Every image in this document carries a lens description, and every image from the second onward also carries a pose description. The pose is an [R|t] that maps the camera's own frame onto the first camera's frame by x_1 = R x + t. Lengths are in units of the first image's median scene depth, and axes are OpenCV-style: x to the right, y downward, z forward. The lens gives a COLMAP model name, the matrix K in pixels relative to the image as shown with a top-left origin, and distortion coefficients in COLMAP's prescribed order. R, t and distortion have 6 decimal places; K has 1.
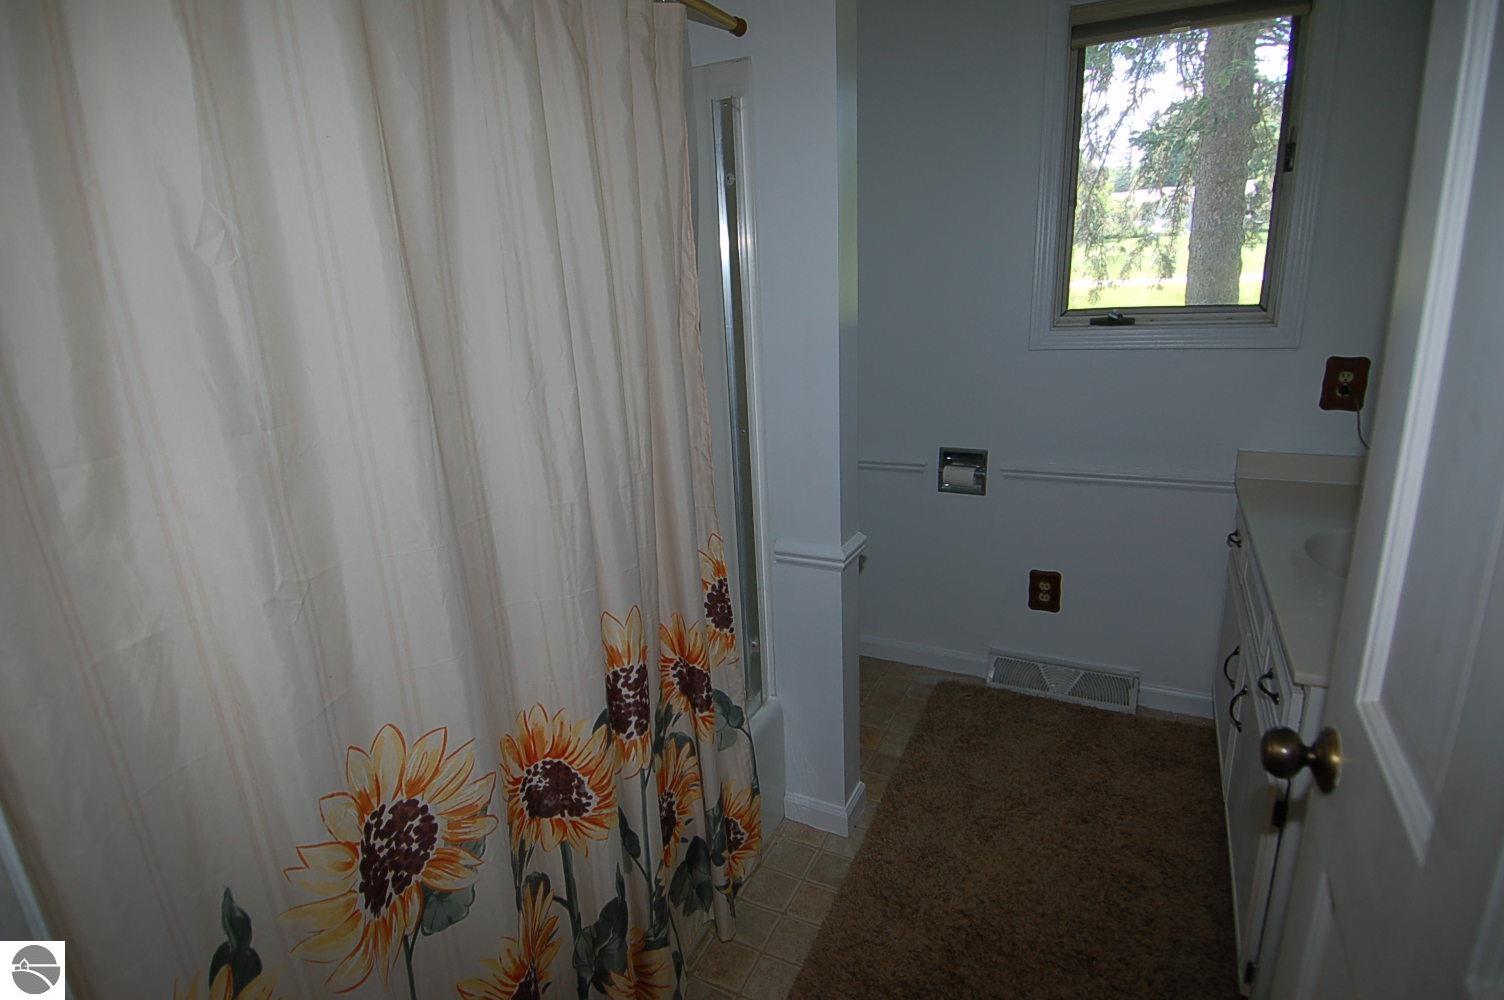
lens RADIAL K [[785.4, 0, 747.6], [0, 785.4, 497.8], [0, 0, 1]] dist [0.018987, -0.026496]
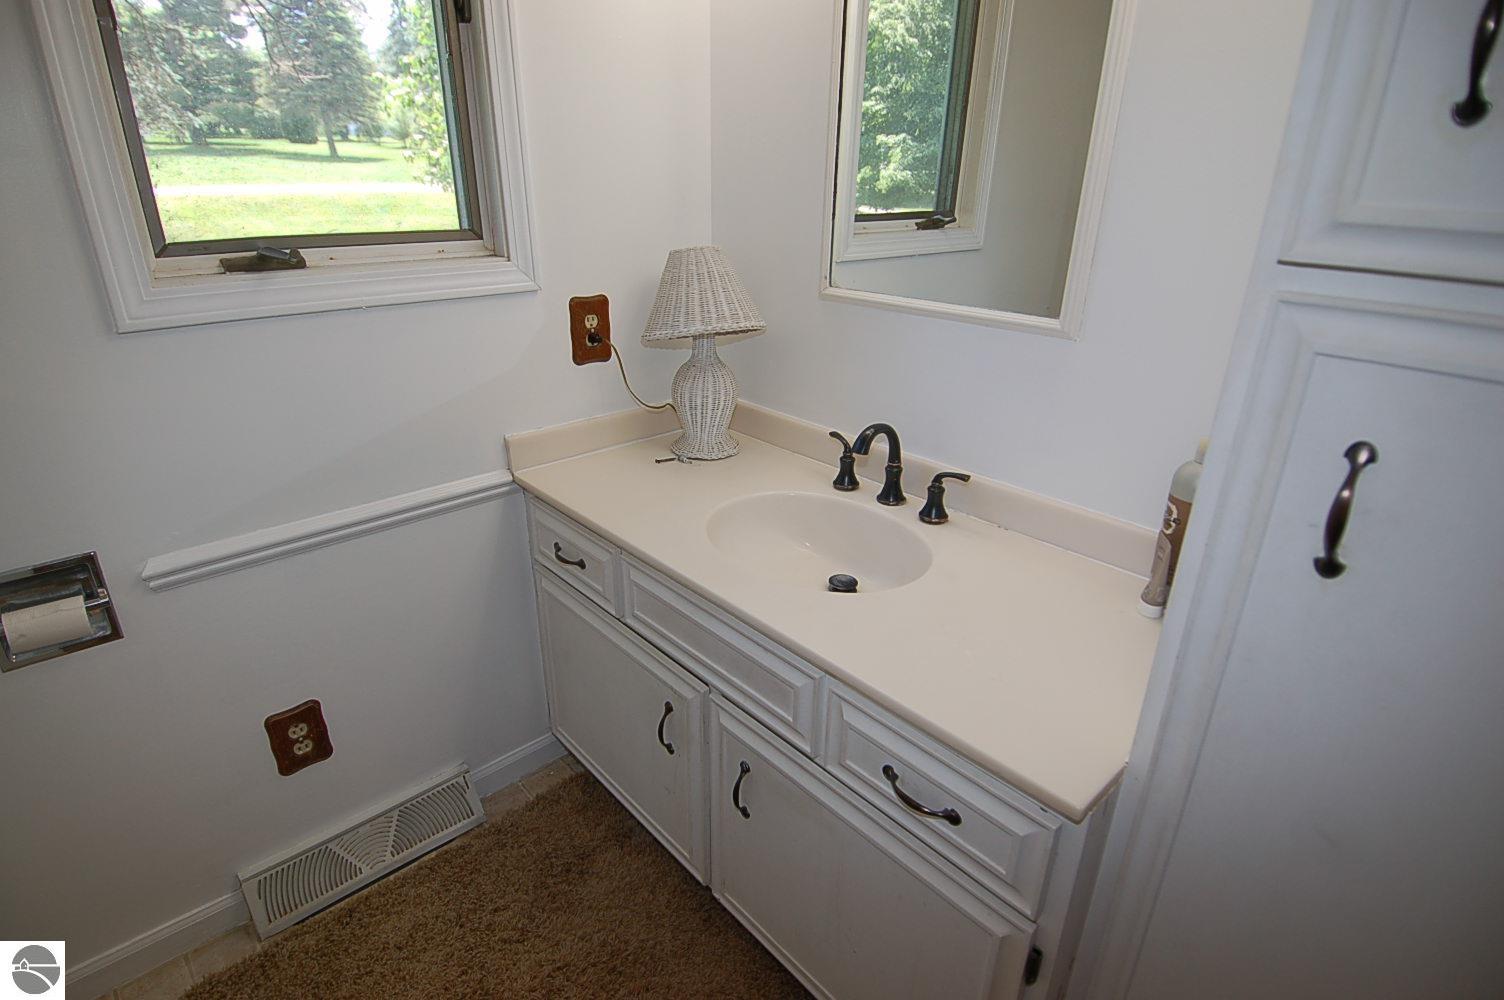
lens RADIAL K [[785.4, 0, 744.7], [0, 785.4, 510.7], [0, 0, 1]] dist [0.018987, -0.026496]
pose [[0.365936, -0.325893, 0.871714, 0.043438], [0.222136, 0.940194, 0.258244, -0.118771], [-0.903740, 0.099138, 0.416444, 0.445687]]
